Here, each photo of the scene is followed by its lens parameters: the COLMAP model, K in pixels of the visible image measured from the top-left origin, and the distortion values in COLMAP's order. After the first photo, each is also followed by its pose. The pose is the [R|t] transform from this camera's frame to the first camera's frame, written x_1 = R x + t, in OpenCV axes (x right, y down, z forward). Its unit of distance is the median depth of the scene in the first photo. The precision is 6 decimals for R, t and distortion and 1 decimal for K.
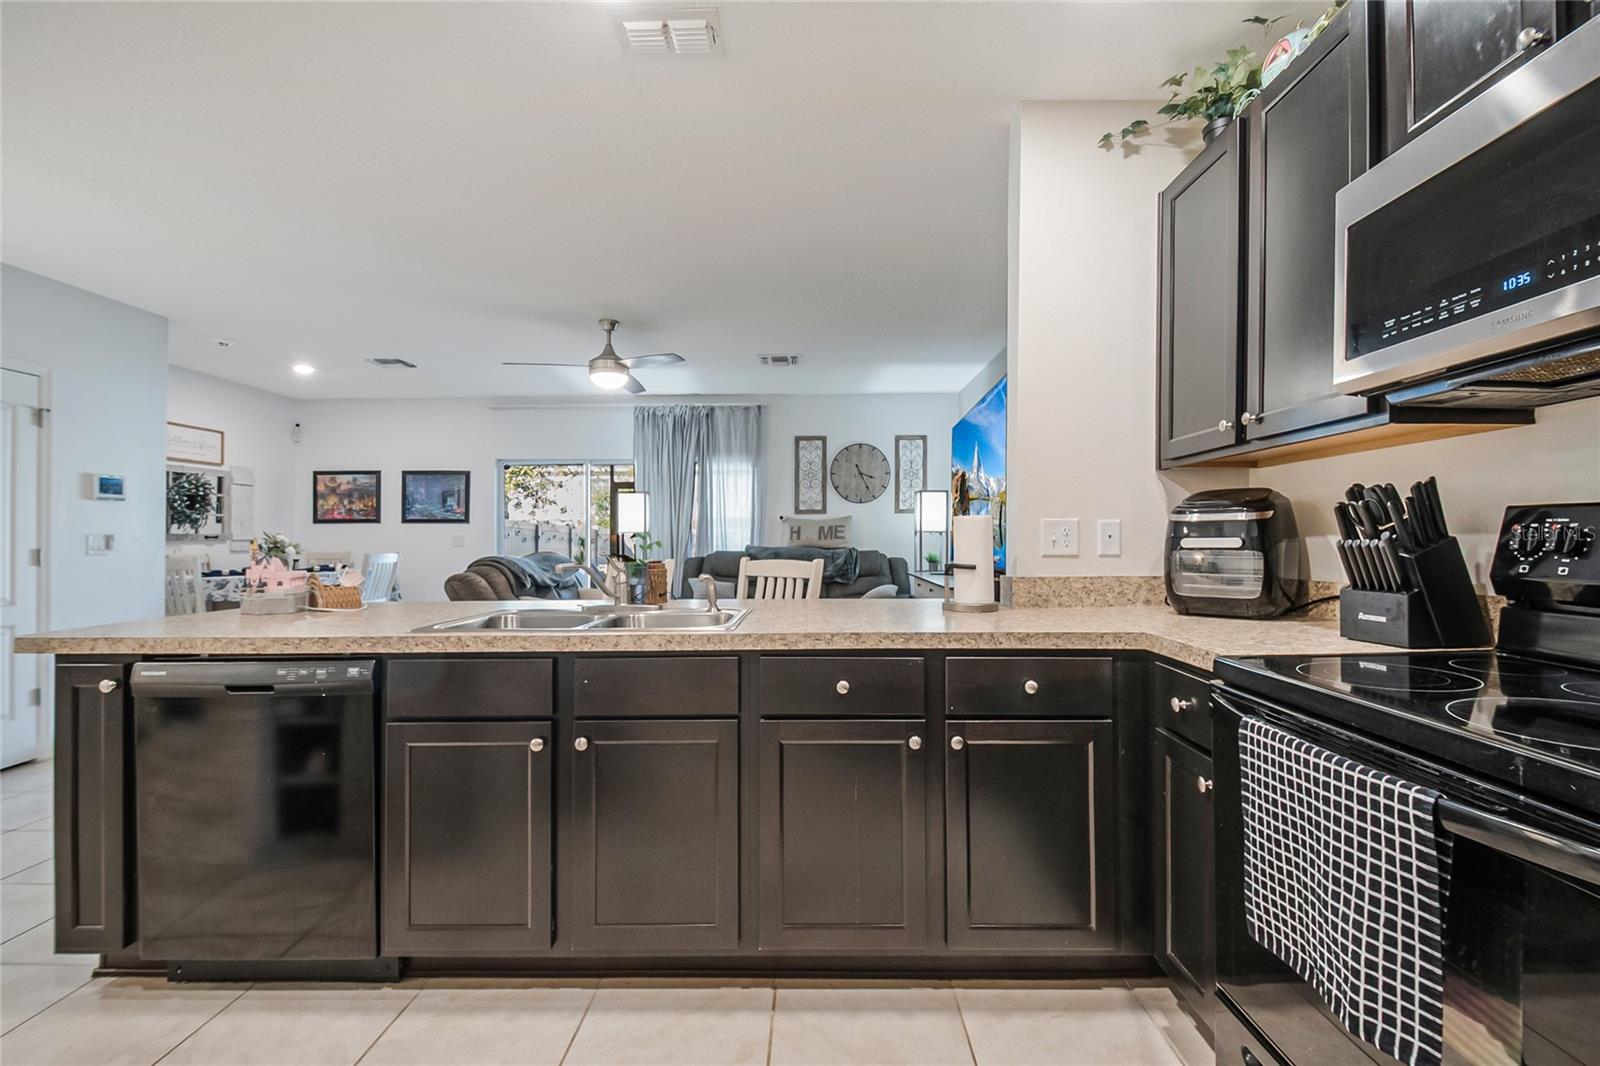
lens RADIAL K [[688.1, 0, 803.5], [0, 688.1, 533.7], [0, 0, 1]] dist [0.004892, -0.002801]
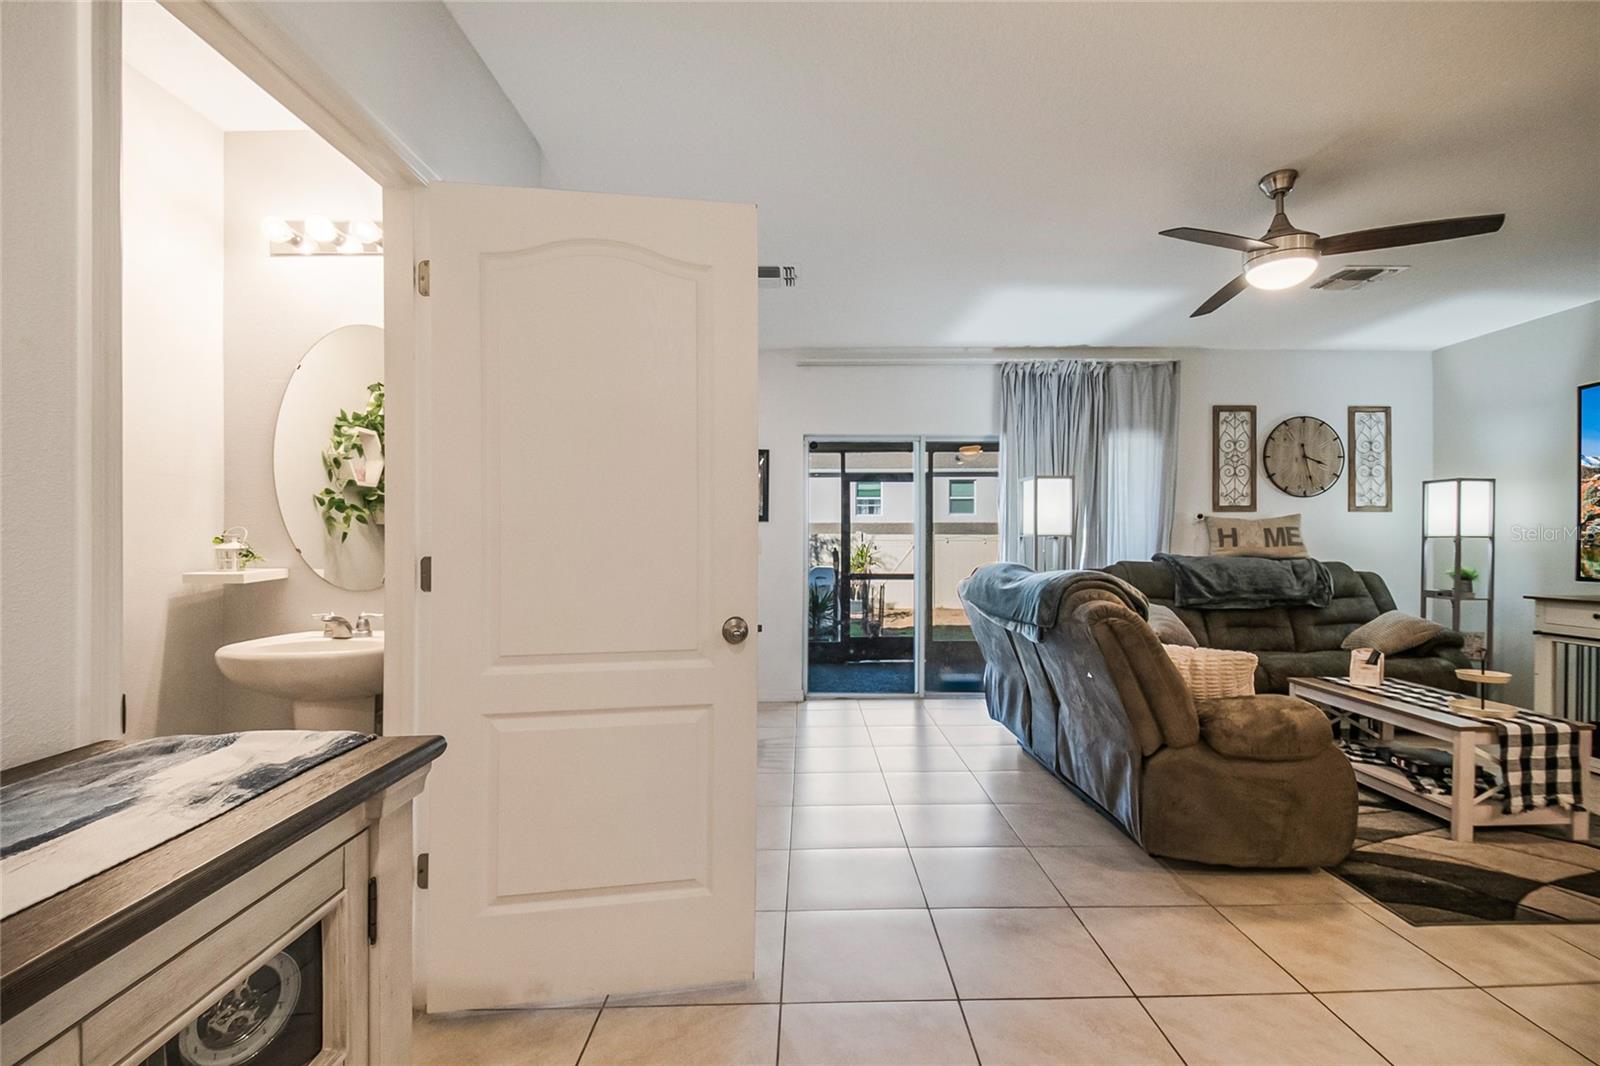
lens RADIAL K [[688.1, 0, 801.1], [0, 688.1, 541.0], [0, 0, 1]] dist [0.004892, -0.002801]
pose [[0.999860, 0.006680, 0.015310, -0.463902], [-0.006694, 0.999977, 0.000854, 0.005171], [-0.015304, -0.000956, 0.999882, 0.272305]]
